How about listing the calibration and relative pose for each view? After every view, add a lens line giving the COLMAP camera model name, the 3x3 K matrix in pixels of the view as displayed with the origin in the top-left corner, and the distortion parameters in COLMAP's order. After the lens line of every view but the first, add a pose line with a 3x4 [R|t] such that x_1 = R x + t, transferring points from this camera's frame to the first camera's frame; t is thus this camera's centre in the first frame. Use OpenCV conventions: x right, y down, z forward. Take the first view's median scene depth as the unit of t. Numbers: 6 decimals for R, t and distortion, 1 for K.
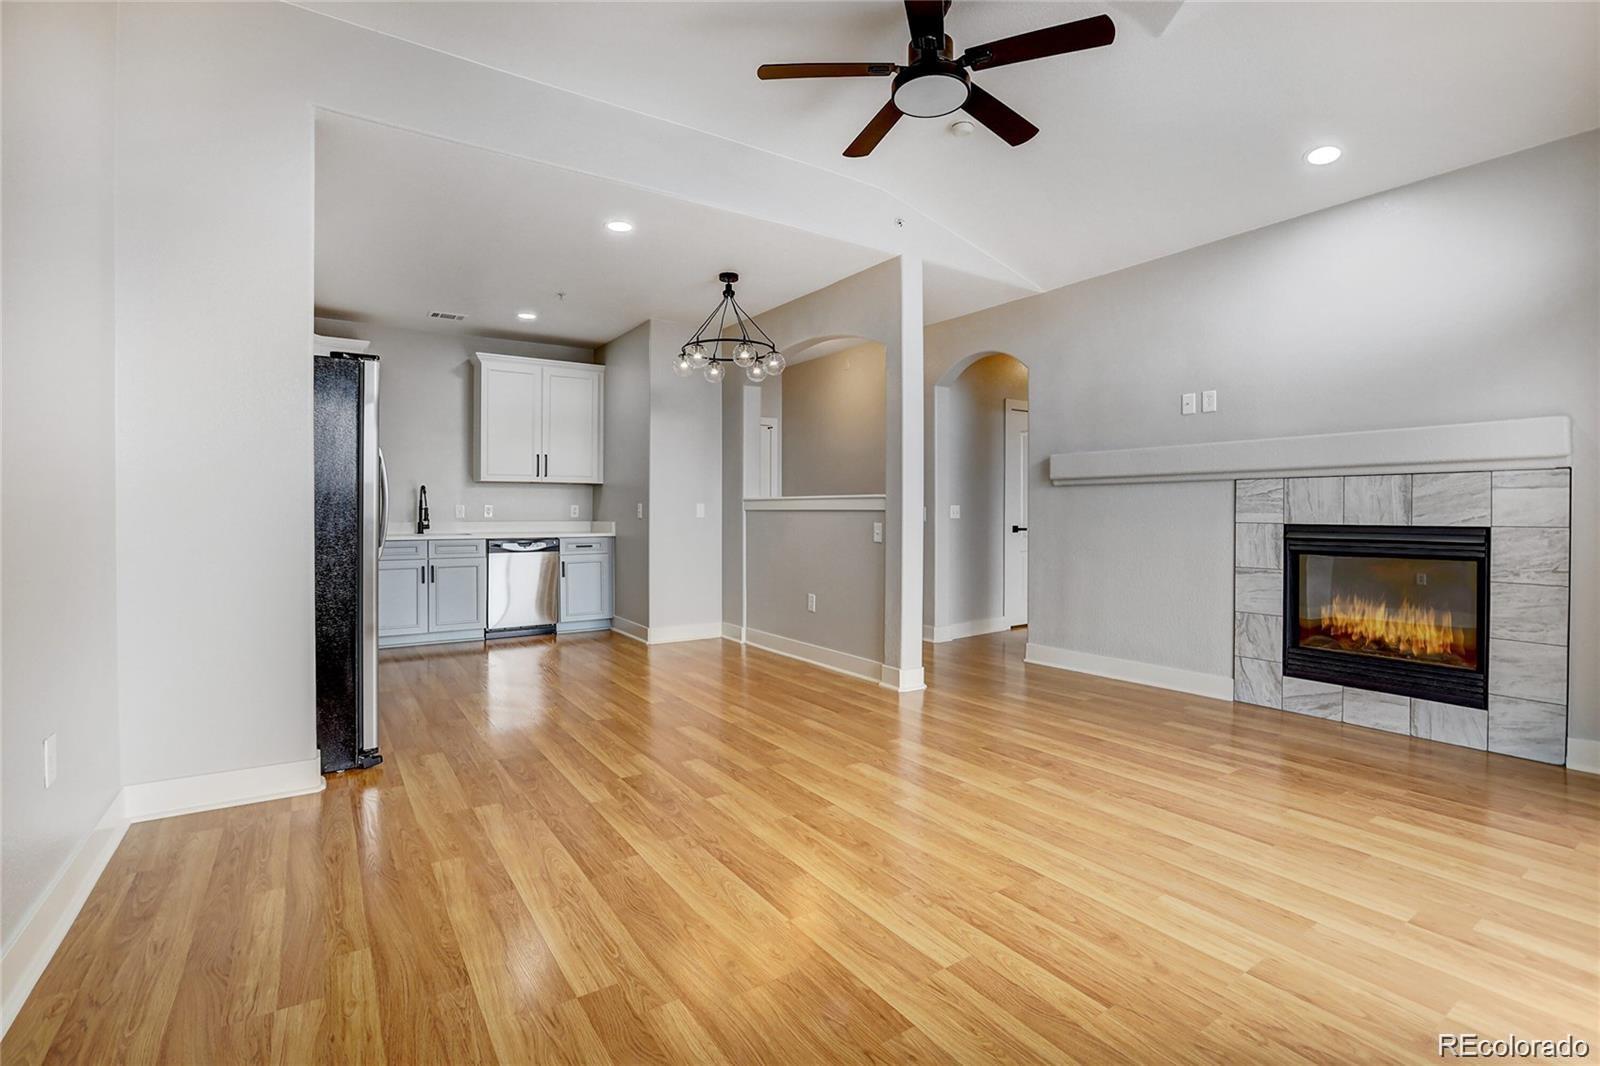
lens RADIAL K [[736.3, 0, 791.9], [0, 736.3, 522.0], [0, 0, 1]] dist [-0.031232, 0.004777]
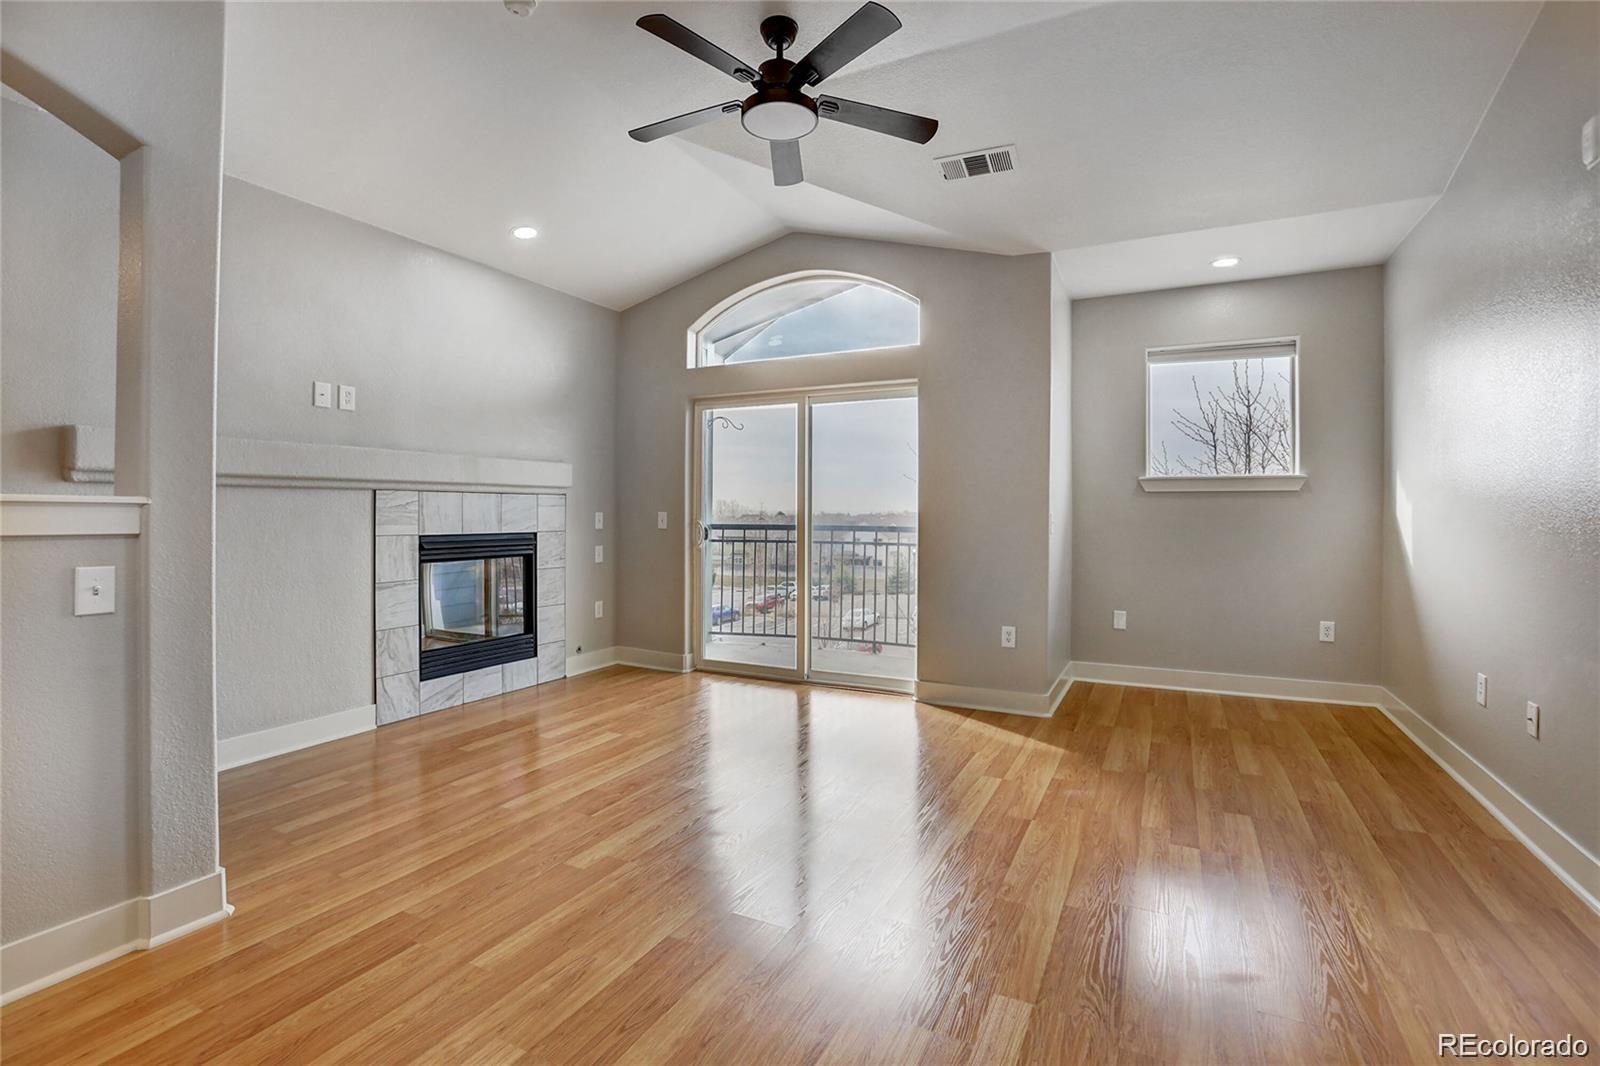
lens RADIAL K [[736.3, 0, 824.5], [0, 736.3, 511.1], [0, 0, 1]] dist [-0.031232, 0.004777]
pose [[-0.512434, -0.000064, 0.858726, -0.559480], [0.007940, 0.999957, 0.004813, -0.035459], [-0.858690, 0.009285, -0.512412, 1.139083]]
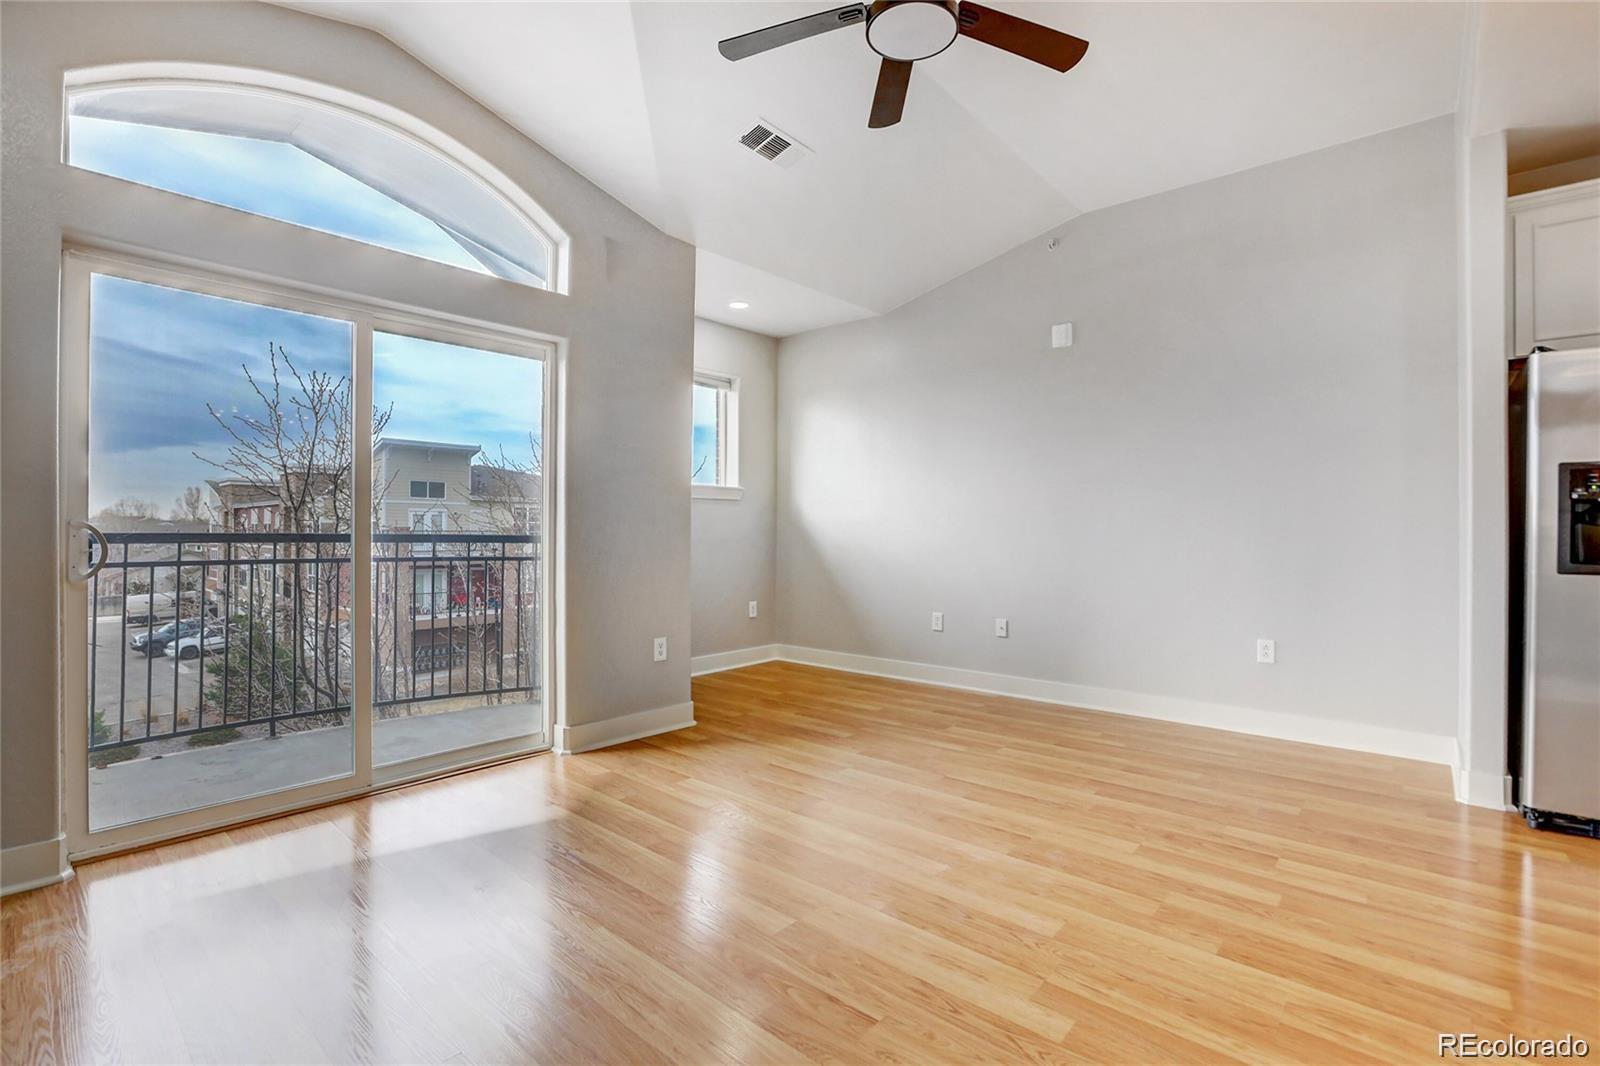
lens RADIAL K [[736.3, 0, 790.5], [0, 736.3, 519.4], [0, 0, 1]] dist [-0.031232, 0.004777]
pose [[-0.966054, -0.005470, -0.258283, 0.420660], [-0.006372, 0.999976, 0.002653, -0.019672], [0.258262, 0.004209, -0.966066, 1.379191]]
